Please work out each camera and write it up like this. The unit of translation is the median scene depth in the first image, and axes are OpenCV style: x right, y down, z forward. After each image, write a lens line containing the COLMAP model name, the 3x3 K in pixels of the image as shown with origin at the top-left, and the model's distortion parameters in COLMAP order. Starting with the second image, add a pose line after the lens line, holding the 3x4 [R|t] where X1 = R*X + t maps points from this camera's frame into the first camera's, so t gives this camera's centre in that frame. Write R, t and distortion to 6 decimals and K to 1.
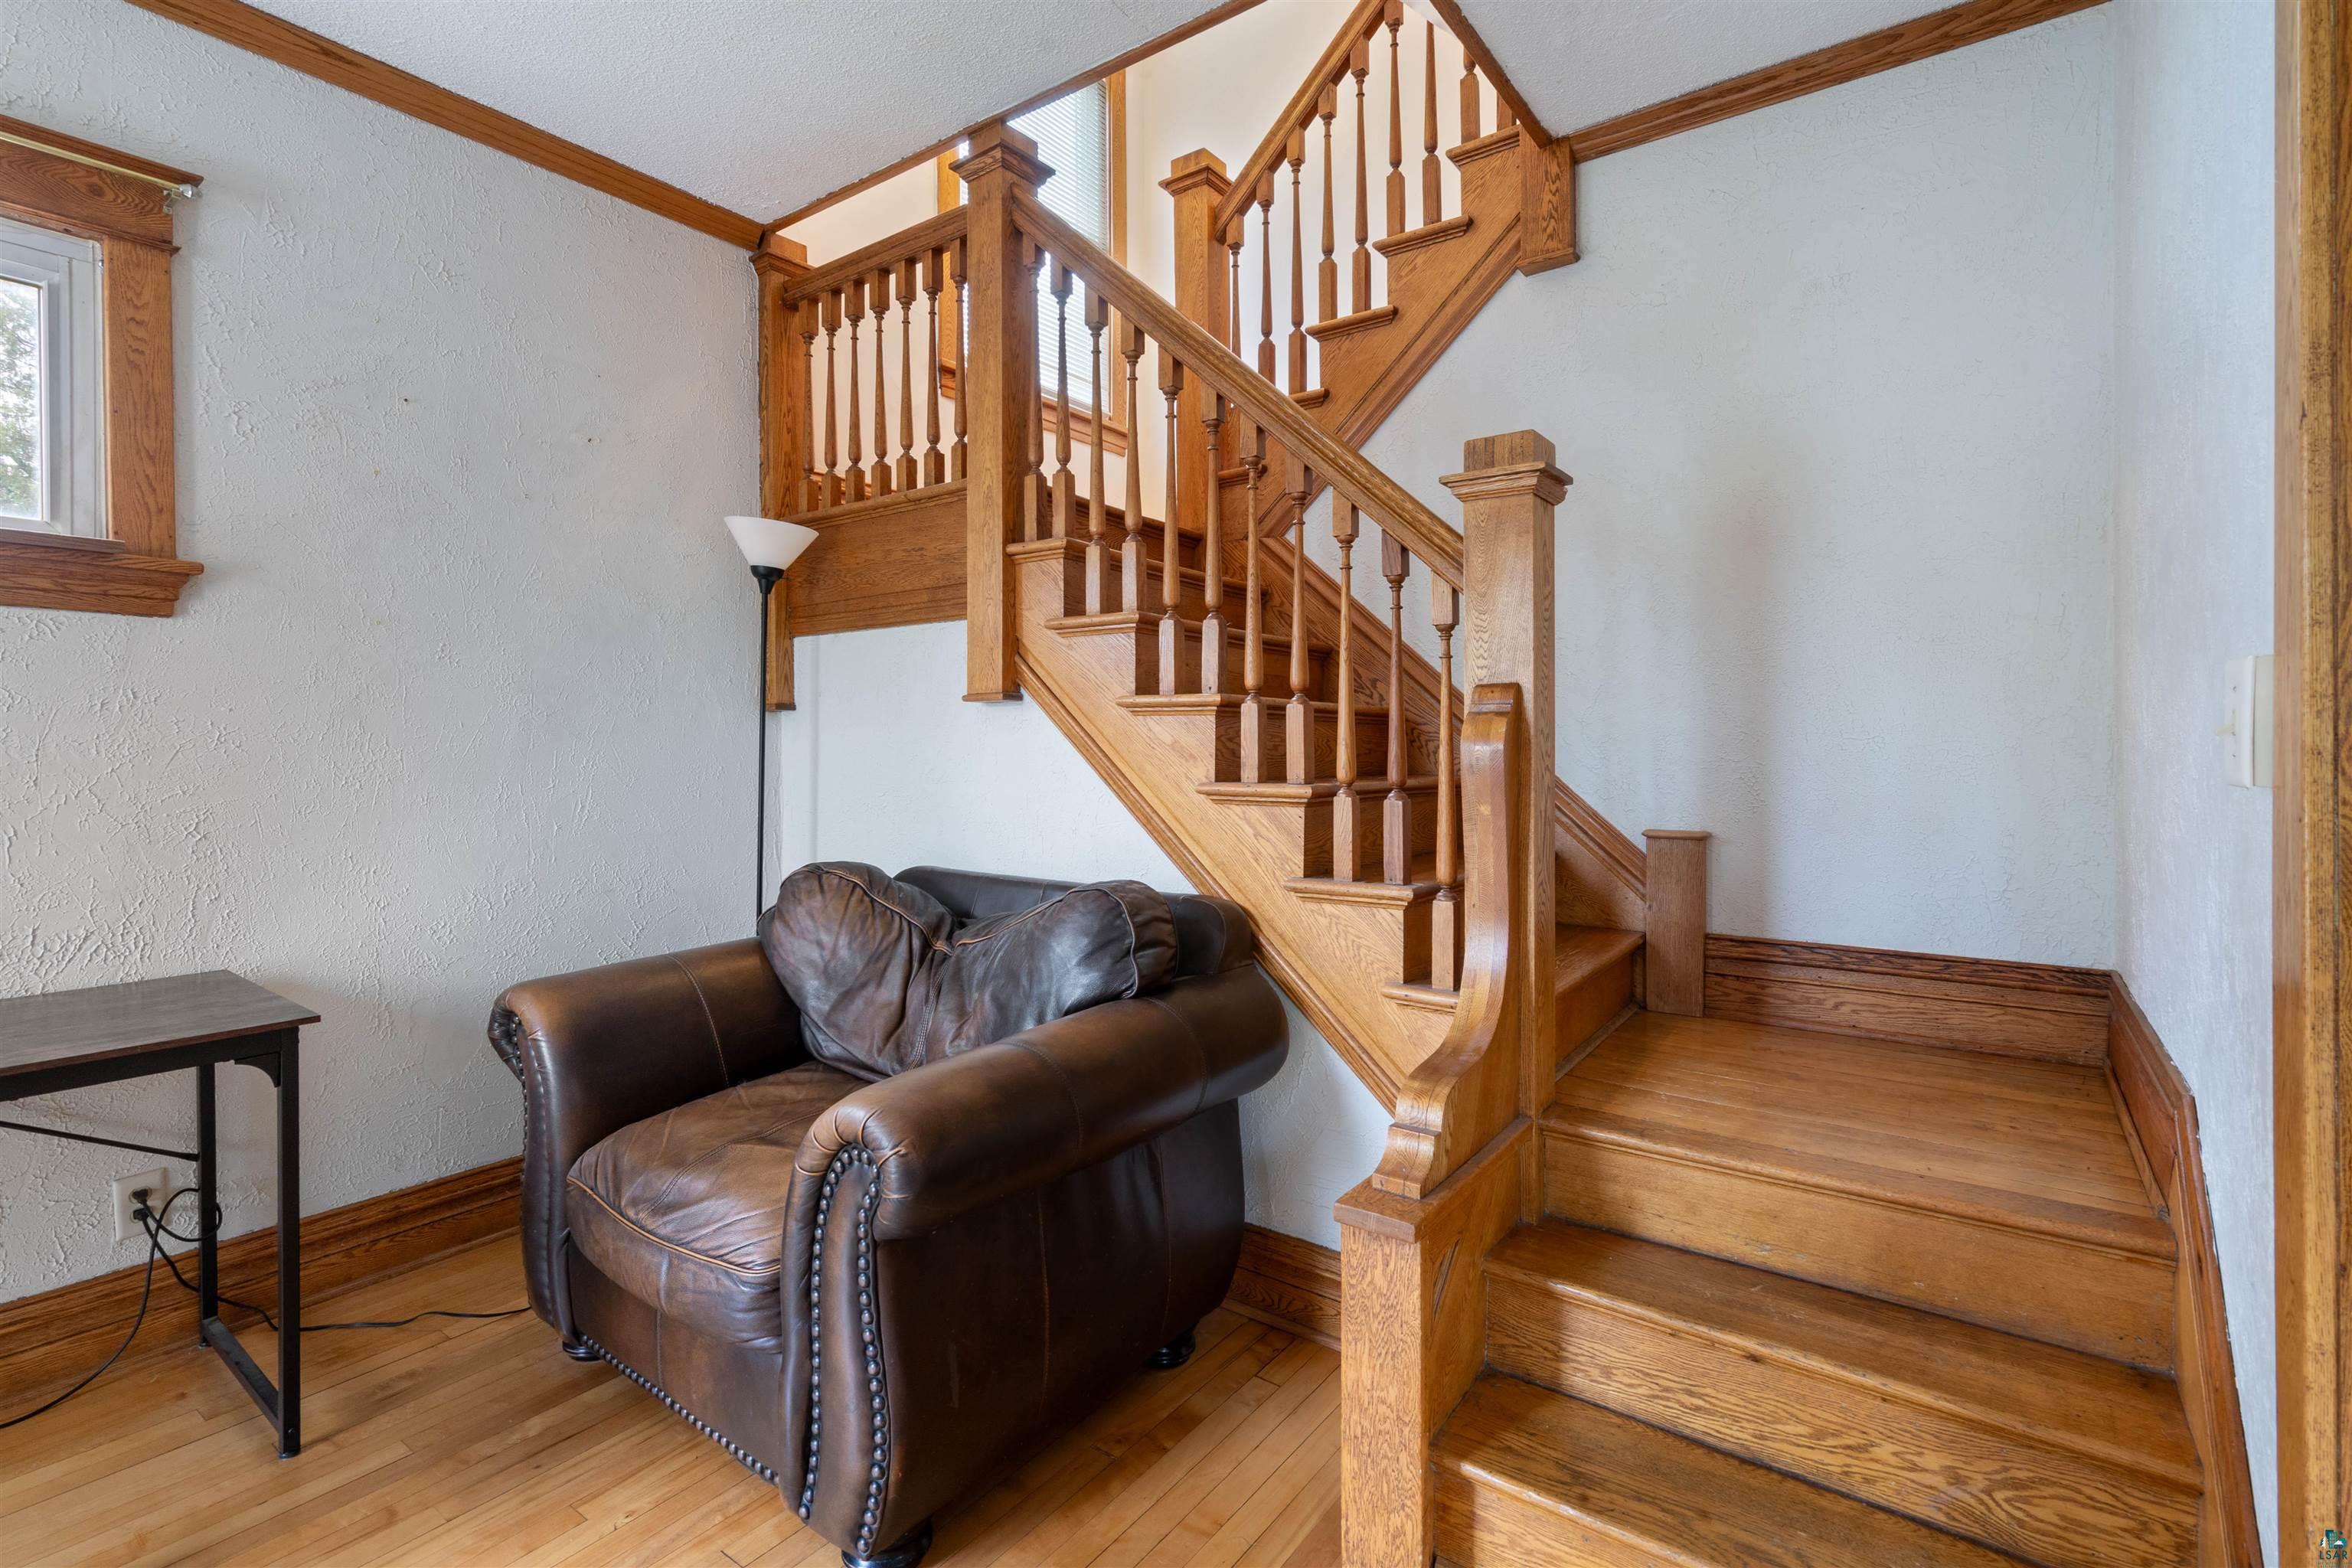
lens RADIAL K [[1072.1, 0, 1179.5], [0, 1072.1, 774.9], [0, 0, 1]] dist [-0.000717, -0.000001]
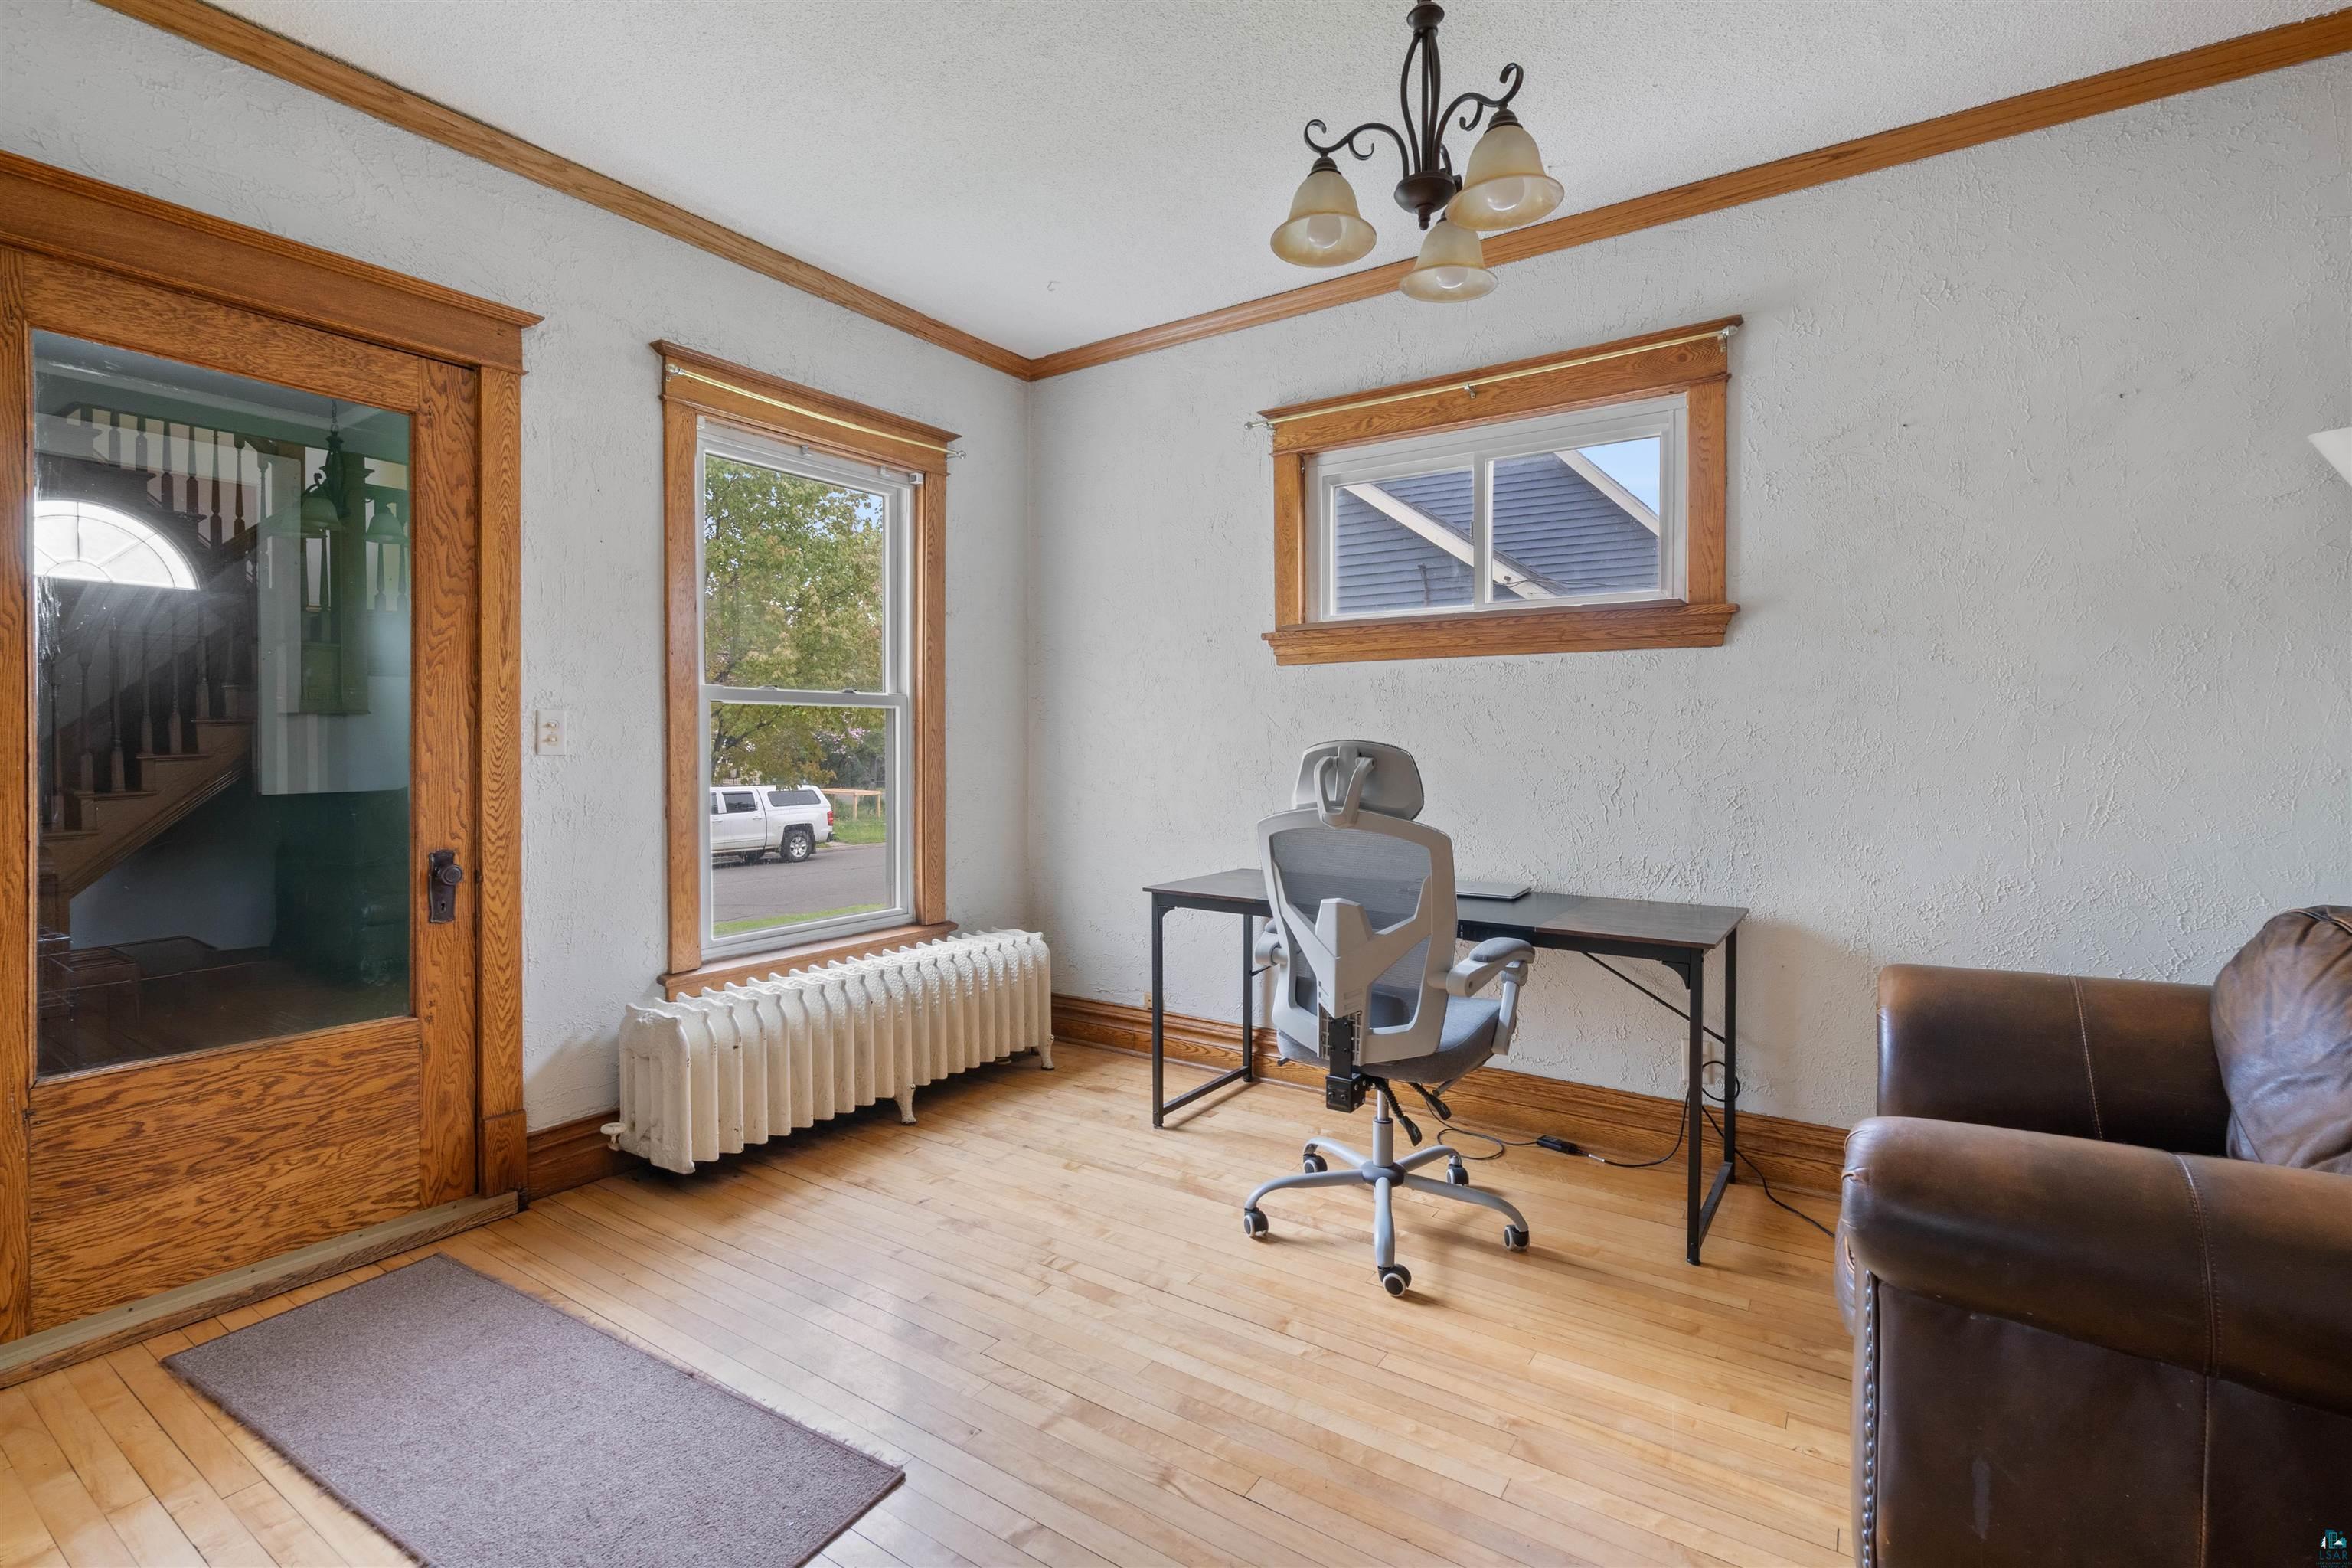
lens RADIAL K [[1086.6, 0, 1174.1], [0, 1086.6, 796.2], [0, 0, 1]] dist [-0.000314, -0.000022]
pose [[0.033323, 0.053447, -0.998015, 0.446191], [-0.029273, 0.998193, 0.052479, -0.006961], [0.999016, 0.027466, 0.034828, 0.256065]]
